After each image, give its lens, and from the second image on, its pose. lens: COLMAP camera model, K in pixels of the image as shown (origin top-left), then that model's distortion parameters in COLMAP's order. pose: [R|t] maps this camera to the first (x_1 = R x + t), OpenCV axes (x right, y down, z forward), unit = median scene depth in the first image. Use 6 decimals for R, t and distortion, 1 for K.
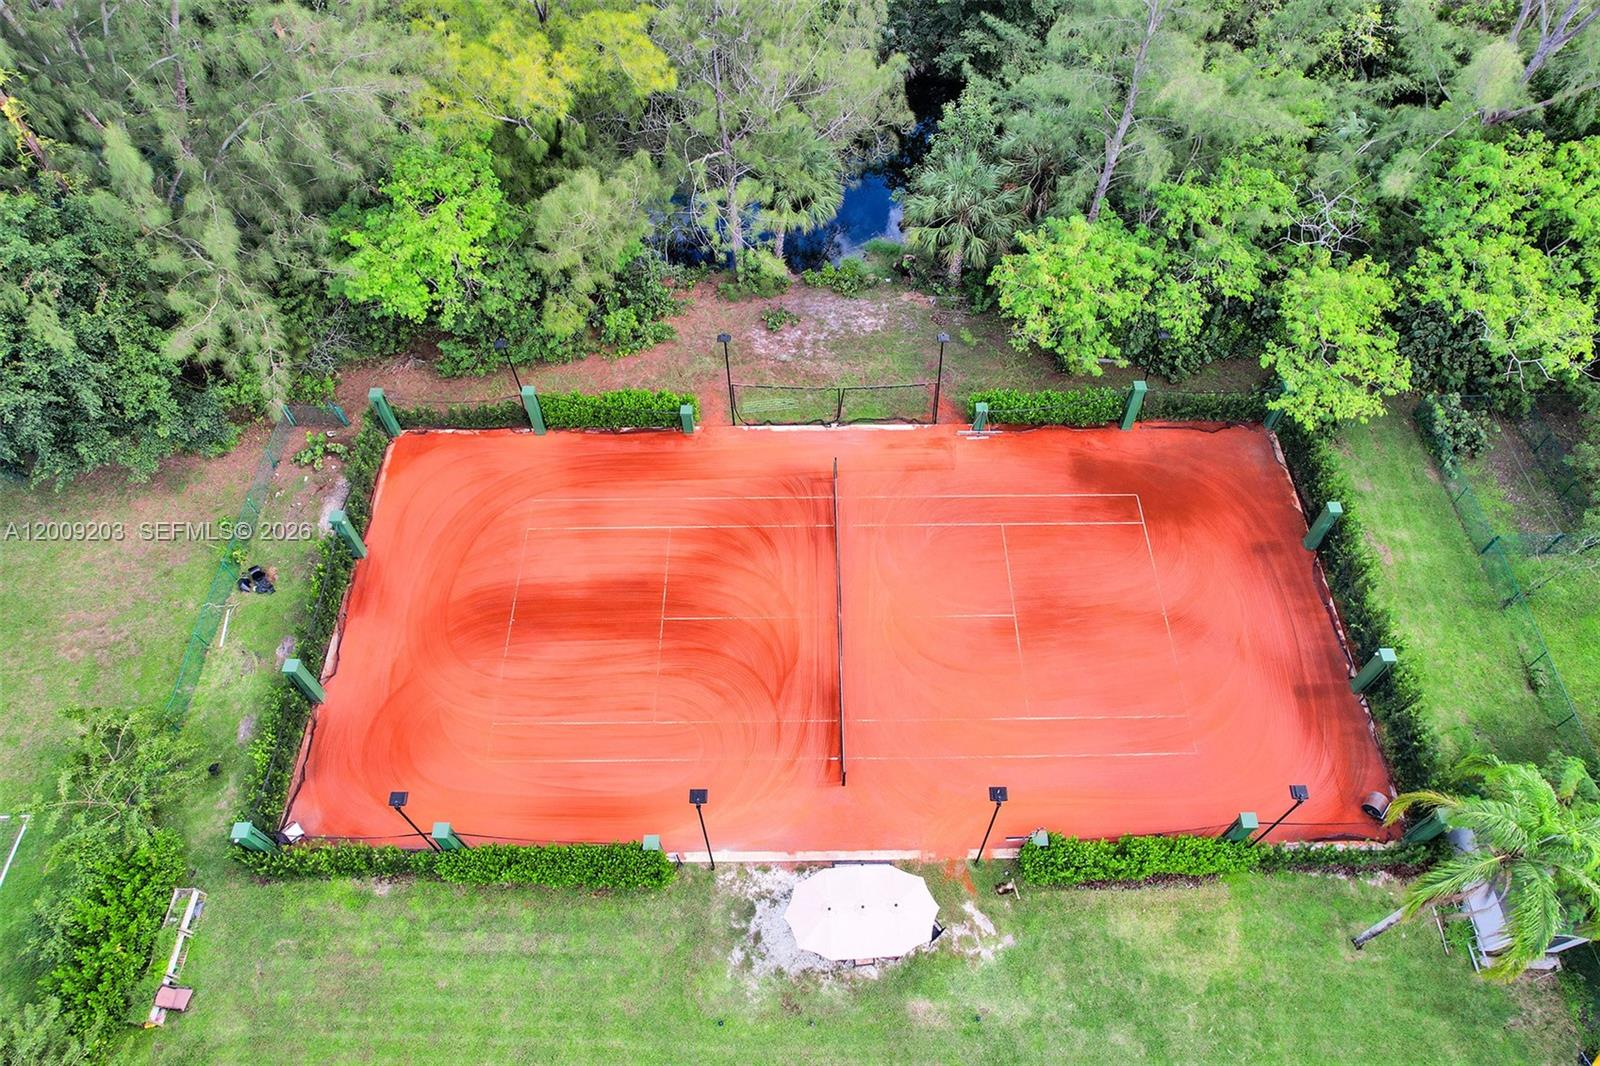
lens RADIAL K [[1041.2, 0, 806.7], [0, 1041.2, 533.5], [0, 0, 1]] dist [-0.057677, 0.064546]
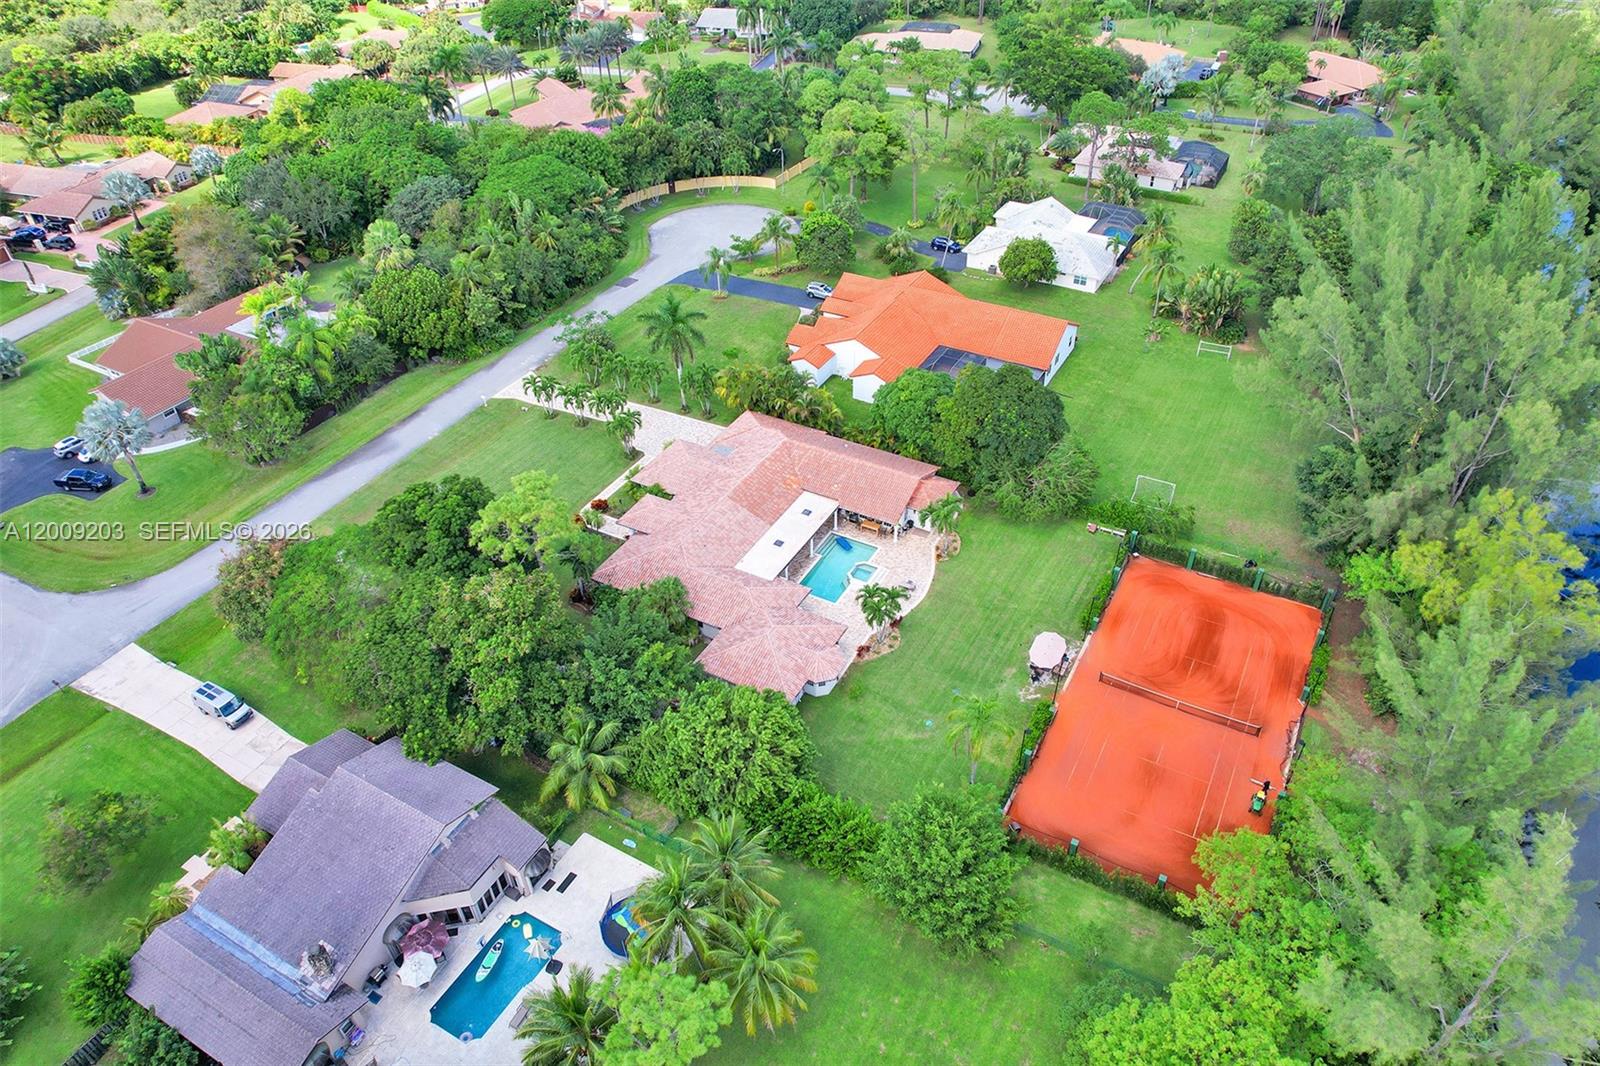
lens RADIAL K [[1041.2, 0, 806.7], [0, 1041.2, 533.5], [0, 0, 1]] dist [-0.057677, 0.064546]
pose [[-0.490811, 0.541756, -0.682353, 1.755873], [-0.706684, 0.210547, 0.675476, -0.949900], [0.509610, 0.813739, 0.279512, -0.341946]]
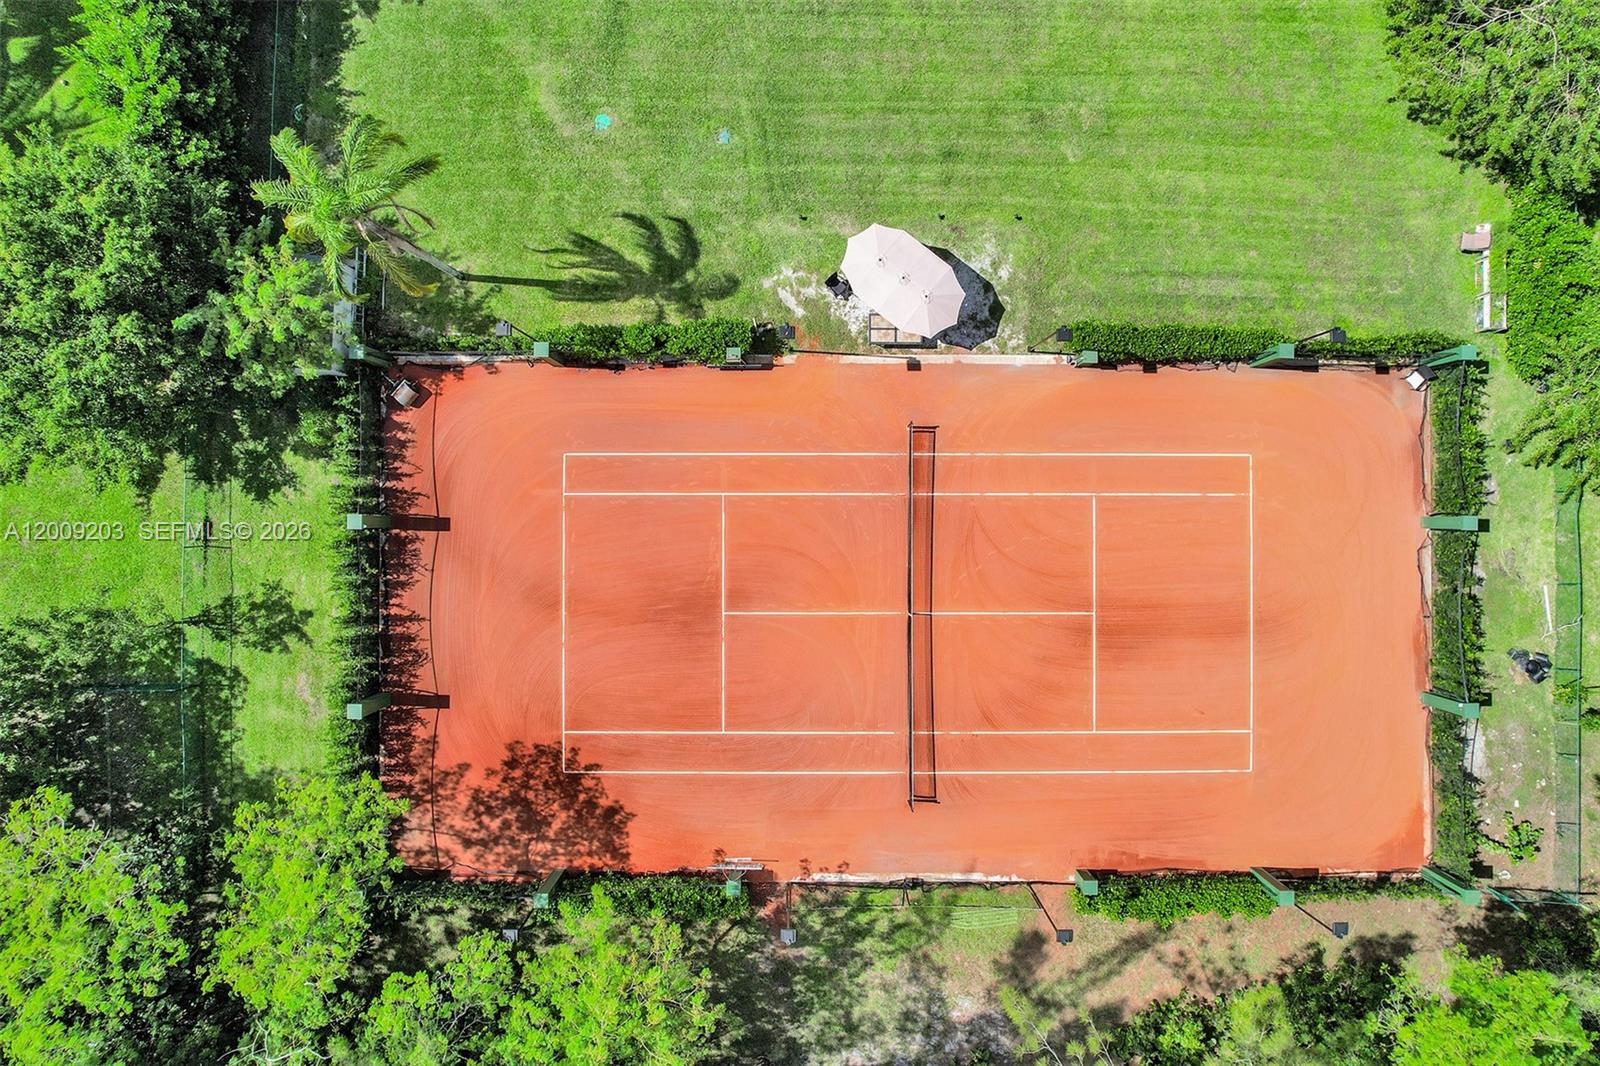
lens RADIAL K [[1041.2, 0, 806.7], [0, 1041.2, 533.5], [0, 0, 1]] dist [-0.057677, 0.064546]
pose [[-0.999926, -0.006626, -0.010167, 0.134488], [-0.000526, -0.813363, 0.581757, -0.412030], [-0.012124, 0.581719, 0.813299, 0.190720]]
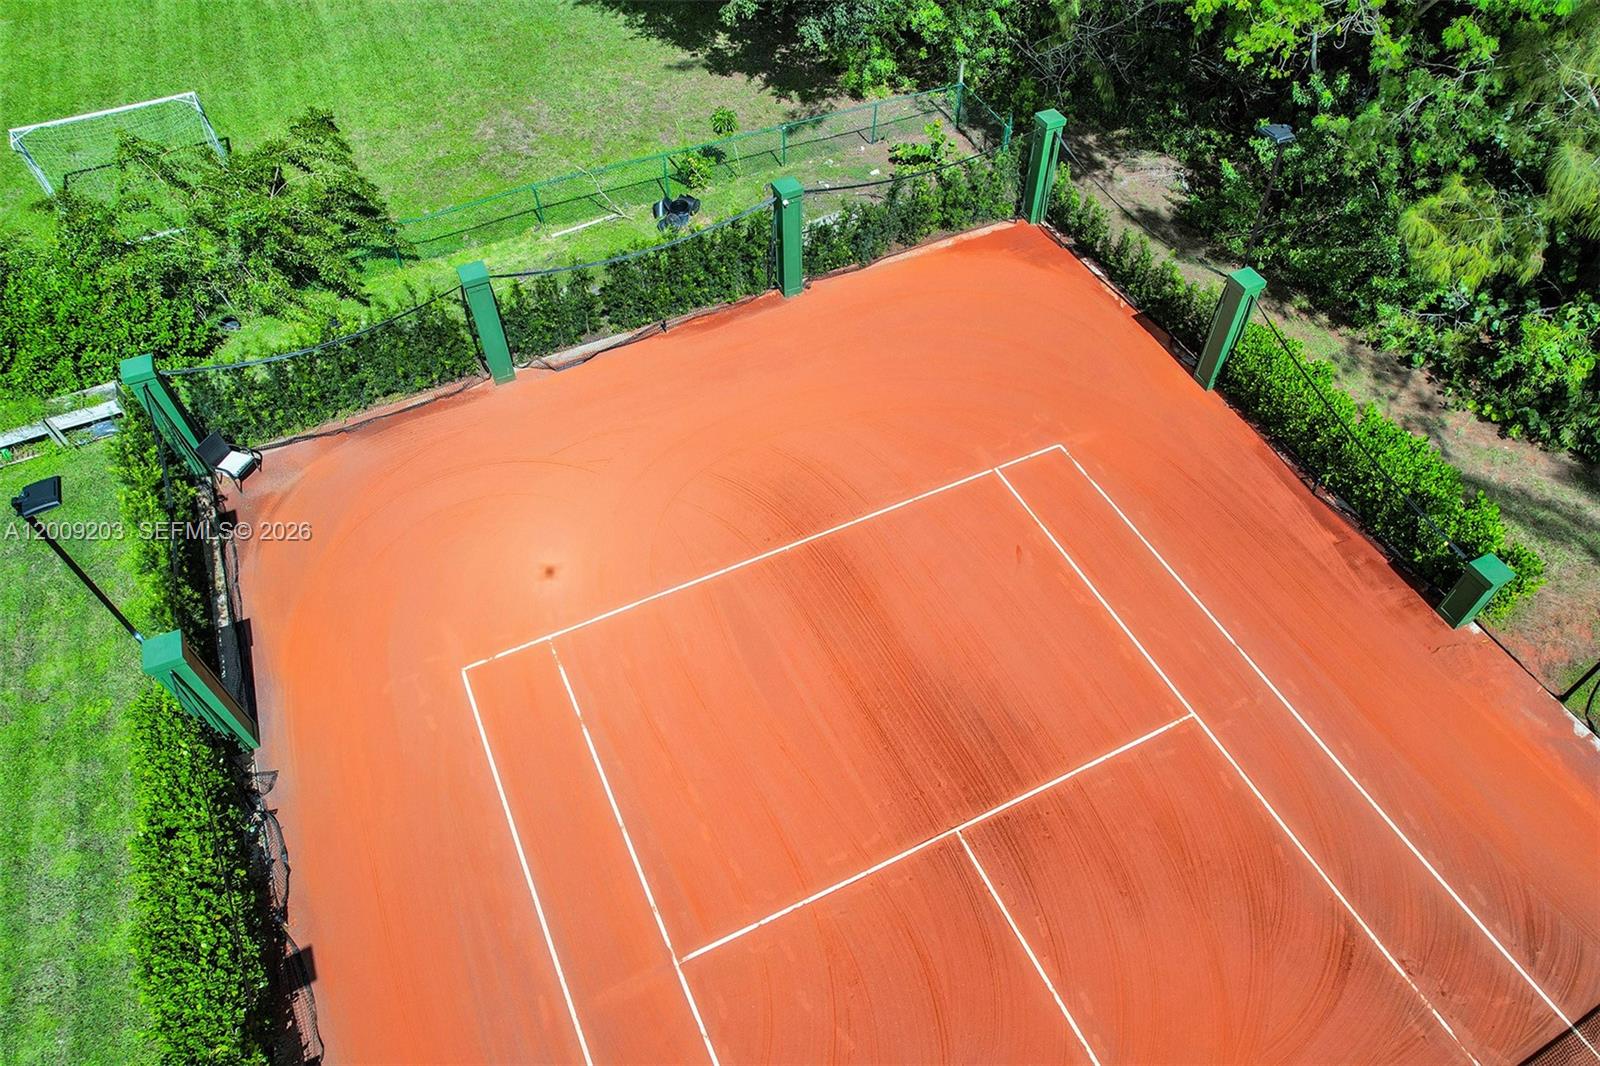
lens RADIAL K [[1041.2, 0, 806.7], [0, 1041.2, 533.5], [0, 0, 1]] dist [-0.057677, 0.064546]
pose [[0.428227, 0.700887, -0.570420, -0.023816], [-0.738257, 0.635367, 0.226463, -0.030145], [0.521151, 0.324139, 0.789516, 0.642804]]
